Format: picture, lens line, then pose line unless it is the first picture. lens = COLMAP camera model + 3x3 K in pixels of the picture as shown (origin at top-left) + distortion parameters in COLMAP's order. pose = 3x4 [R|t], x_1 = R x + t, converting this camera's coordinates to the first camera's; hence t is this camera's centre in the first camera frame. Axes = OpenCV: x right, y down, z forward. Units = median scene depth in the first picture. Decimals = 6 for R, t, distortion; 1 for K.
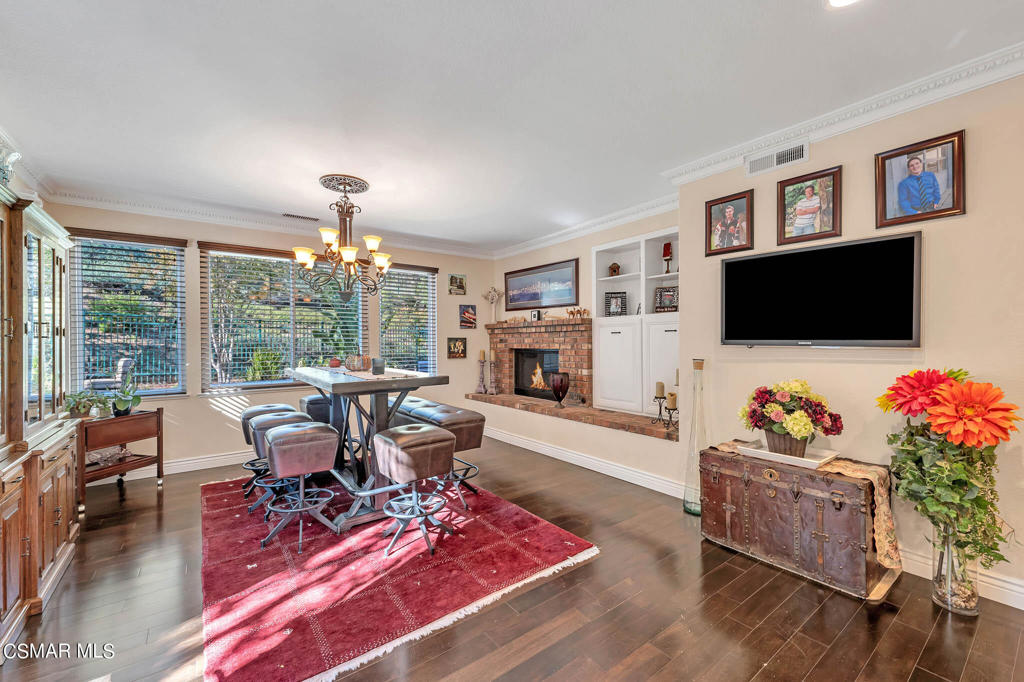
lens RADIAL K [[417.8, 0, 512.0], [0, 417.8, 341.0], [0, 0, 1]] dist [0.001487, 0.000035]
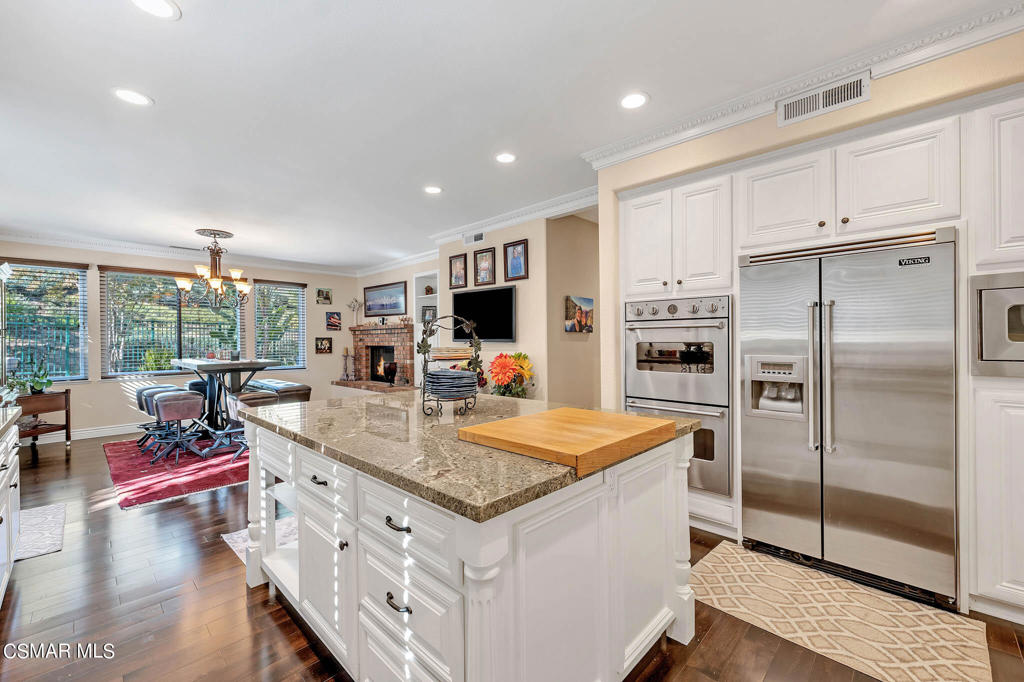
lens RADIAL K [[417.8, 0, 512.0], [0, 417.8, 341.0], [0, 0, 1]] dist [0.001487, 0.000035]
pose [[0.986488, -0.001277, 0.163830, 0.293141], [0.001120, 0.999999, 0.001049, 0.002713], [-0.163831, -0.000851, 0.986488, -0.470127]]
